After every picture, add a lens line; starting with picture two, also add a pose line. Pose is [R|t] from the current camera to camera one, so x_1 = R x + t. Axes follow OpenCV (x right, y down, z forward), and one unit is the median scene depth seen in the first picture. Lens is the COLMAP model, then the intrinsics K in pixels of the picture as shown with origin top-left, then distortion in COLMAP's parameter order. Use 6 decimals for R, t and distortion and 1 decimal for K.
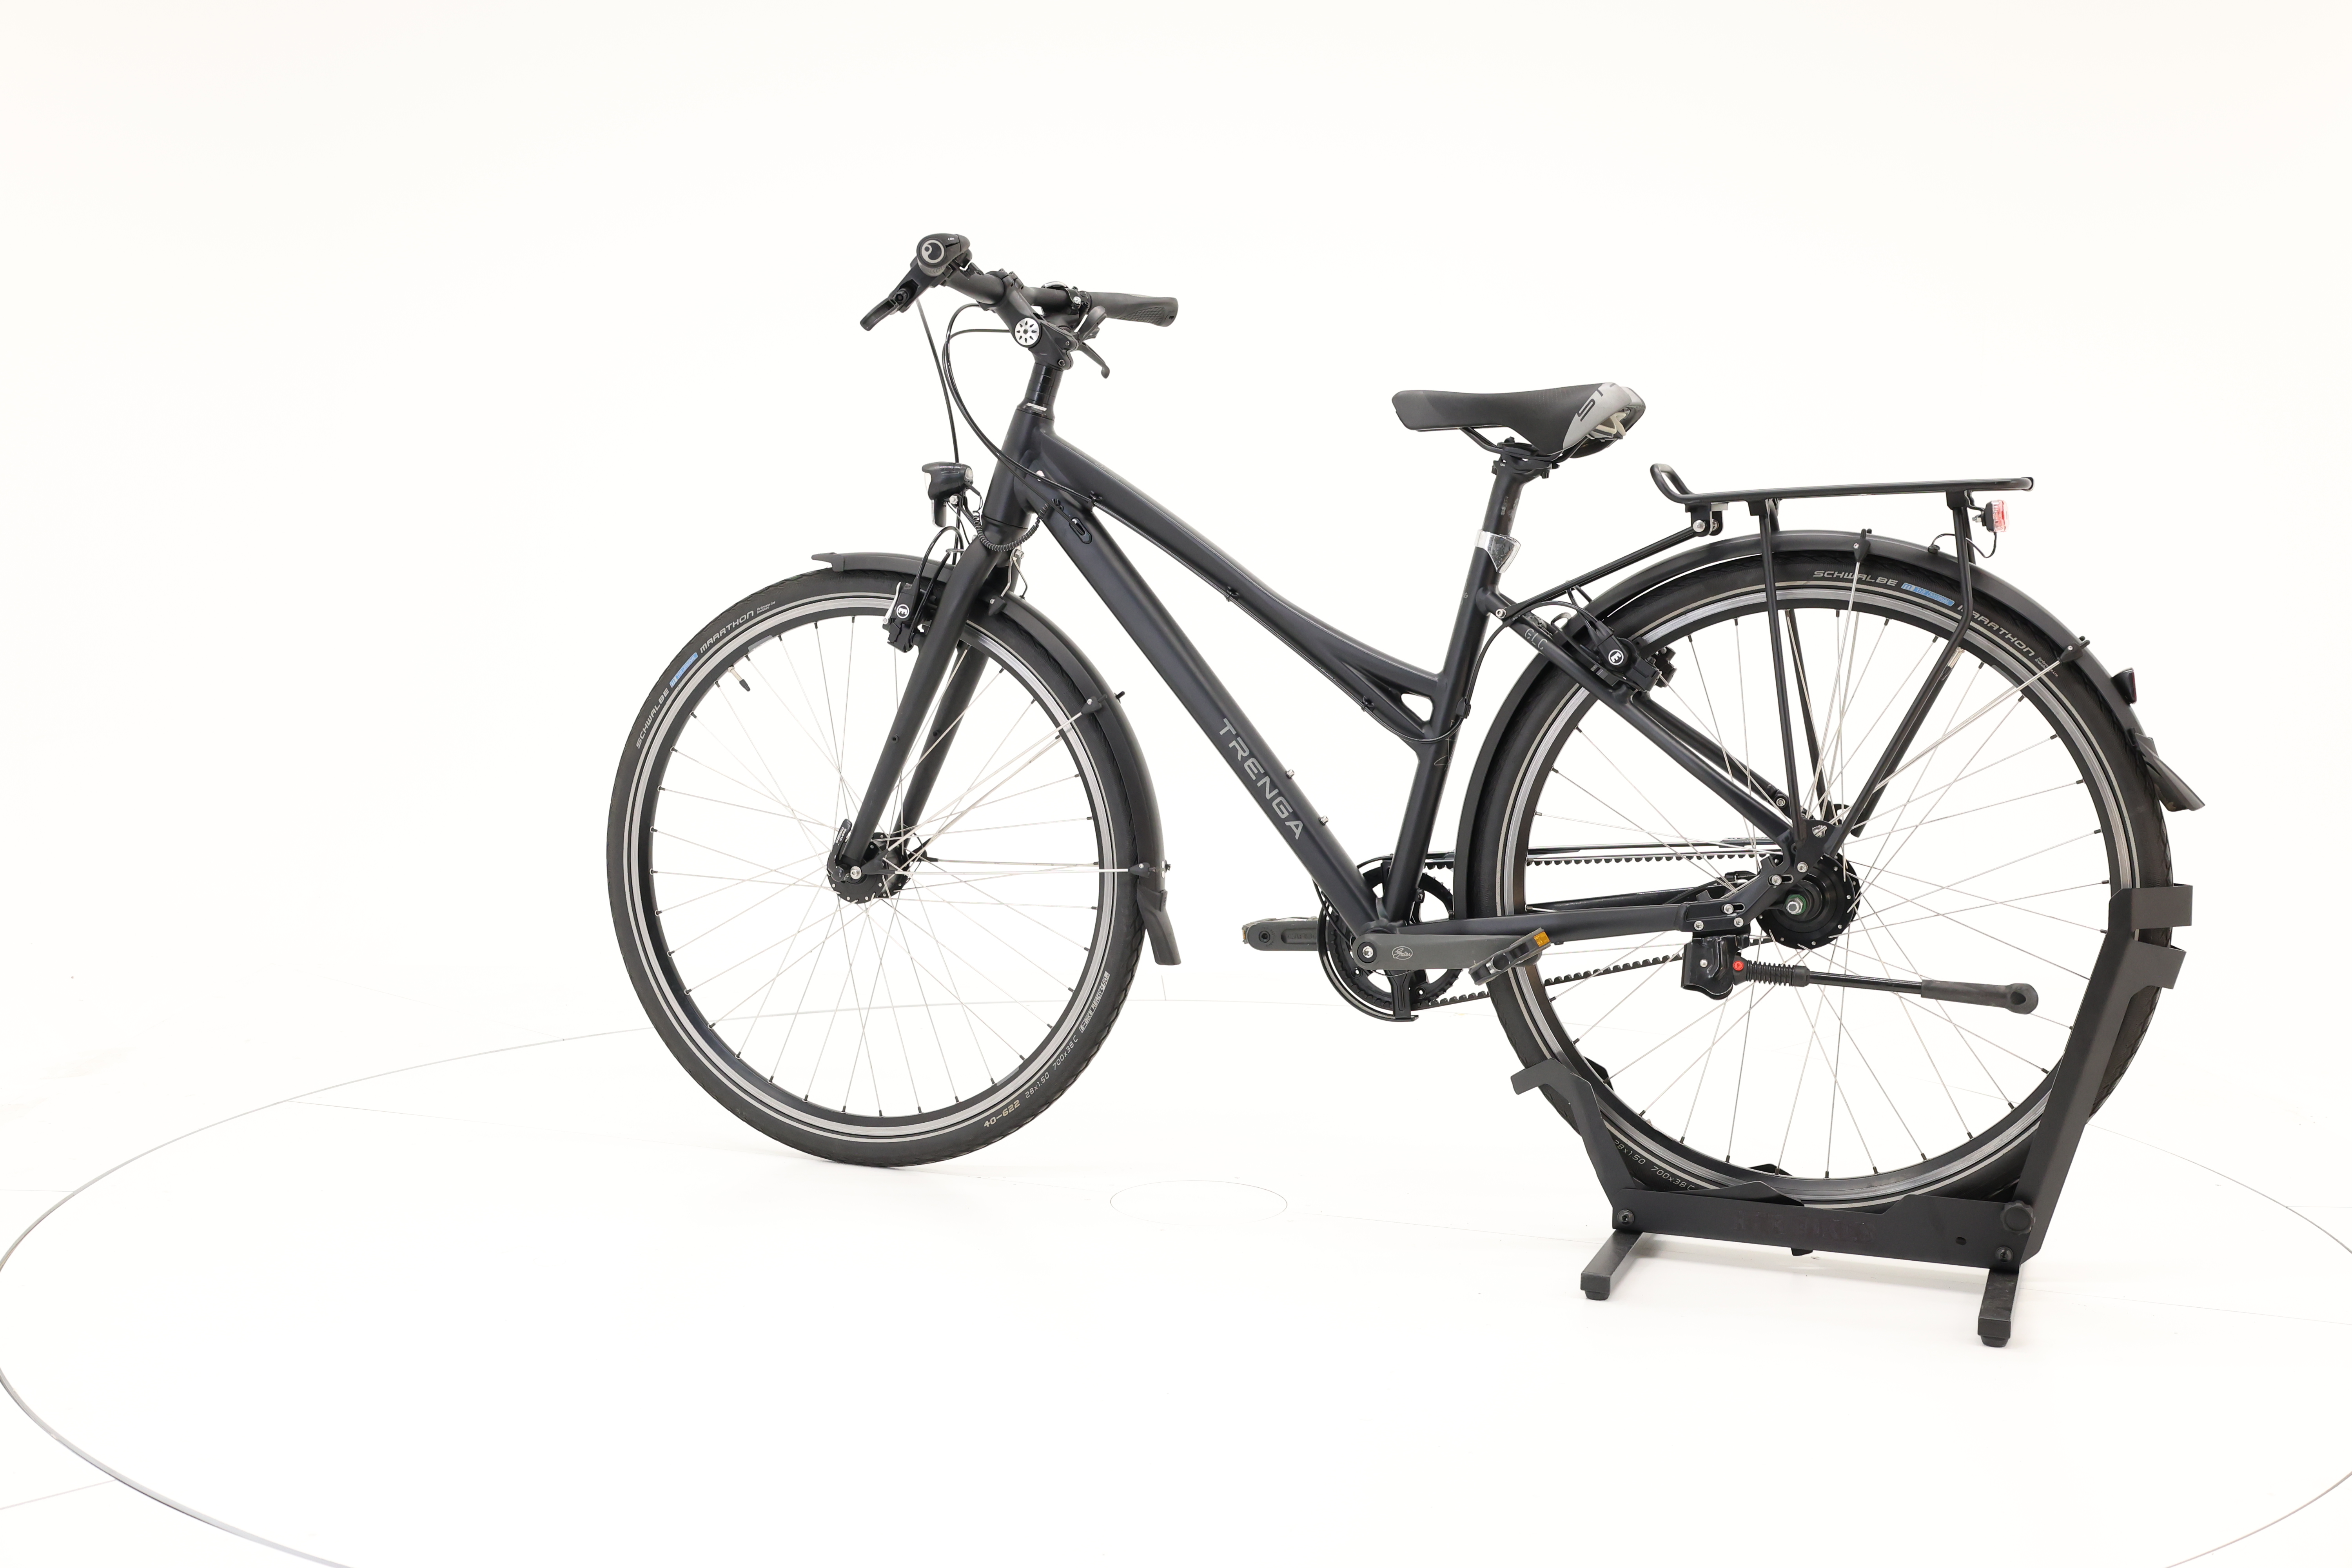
lens RADIAL K [[2646.5, 0, 1177.7], [0, 2646.5, 773.0], [0, 0, 1]] dist [-0.057089, 0.000000]
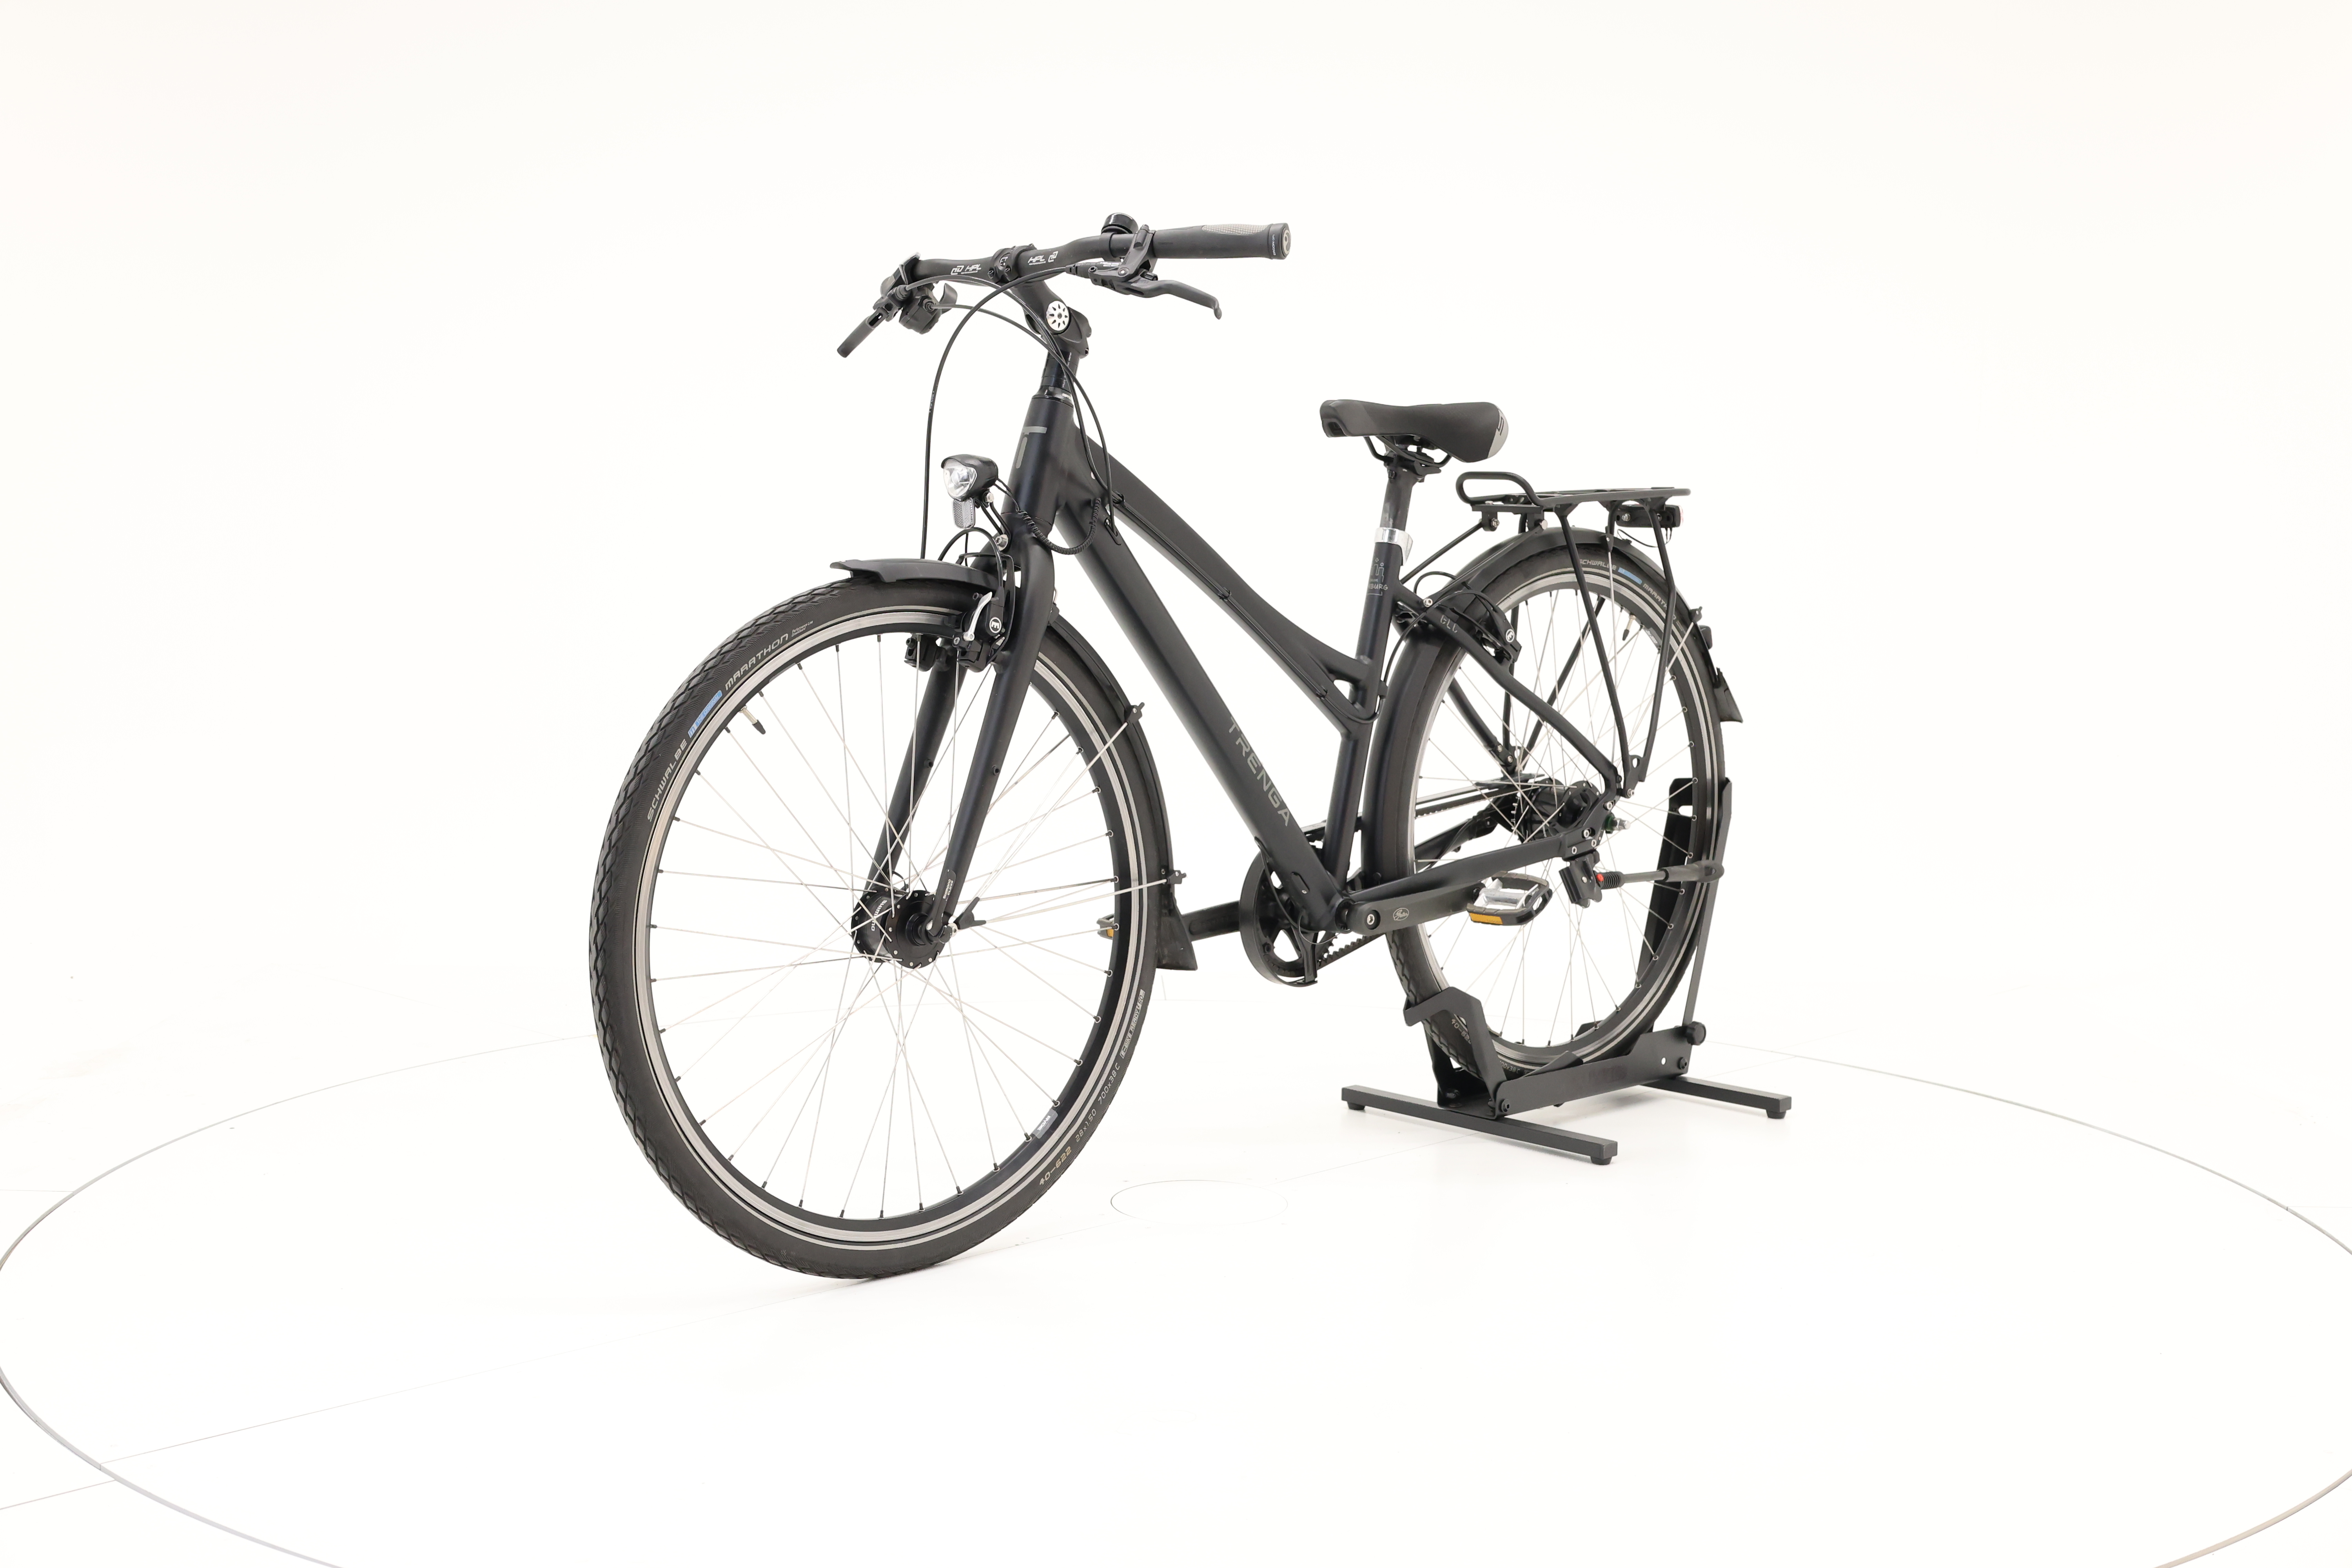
lens RADIAL K [[2646.5, 0, 1186.7], [0, 2646.5, 785.0], [0, 0, 1]] dist [-0.057089, 0.000000]
pose [[0.419421, -0.099768, 0.902293, -0.902896], [0.073984, 0.994393, 0.075561, -0.072148], [-0.904772, 0.035063, 0.424450, 0.588337]]
